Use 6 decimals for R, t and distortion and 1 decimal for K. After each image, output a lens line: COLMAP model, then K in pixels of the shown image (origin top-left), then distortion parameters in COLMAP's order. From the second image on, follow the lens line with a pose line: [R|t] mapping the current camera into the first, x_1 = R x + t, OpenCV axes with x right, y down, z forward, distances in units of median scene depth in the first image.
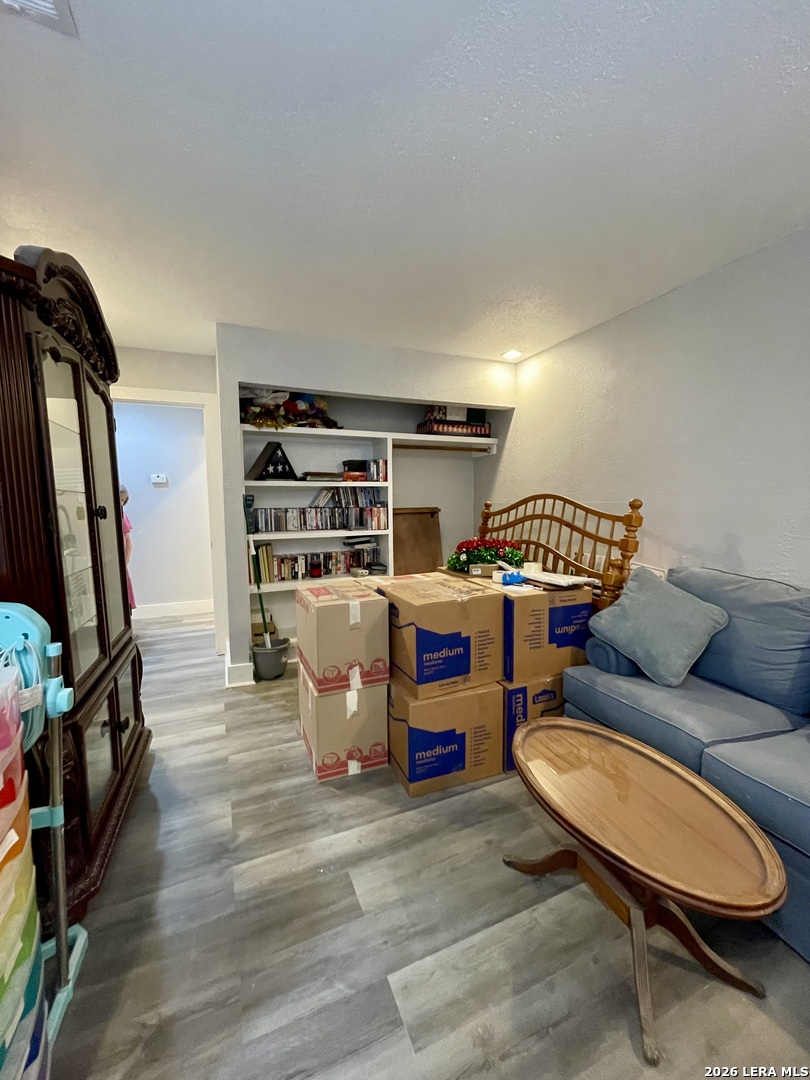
lens RADIAL K [[435.2, 0, 409.1], [0, 435.2, 546.5], [0, 0, 1]] dist [-0.015681, 0.001648]
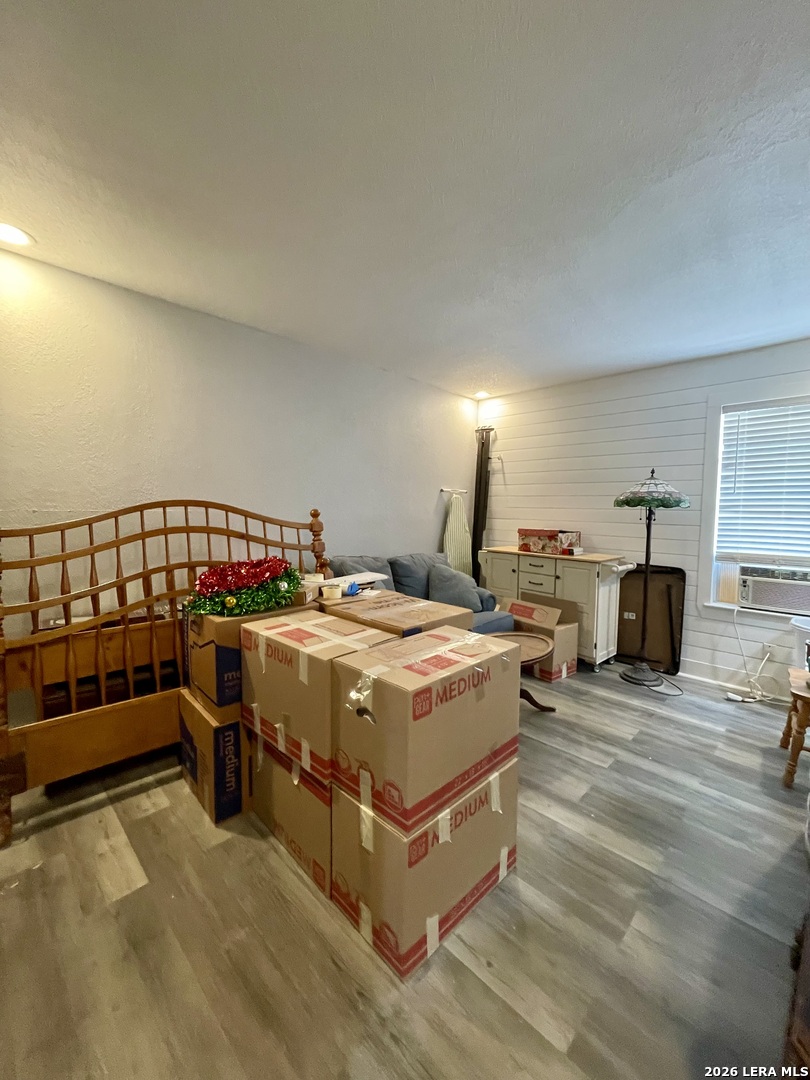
lens RADIAL K [[435.2, 0, 404.1], [0, 435.2, 541.1], [0, 0, 1]] dist [-0.015681, 0.001648]
pose [[-0.369944, -0.070579, 0.926369, -0.898868], [0.079104, 0.991096, 0.107101, -0.166652], [-0.925680, 0.112901, -0.361067, 1.527920]]
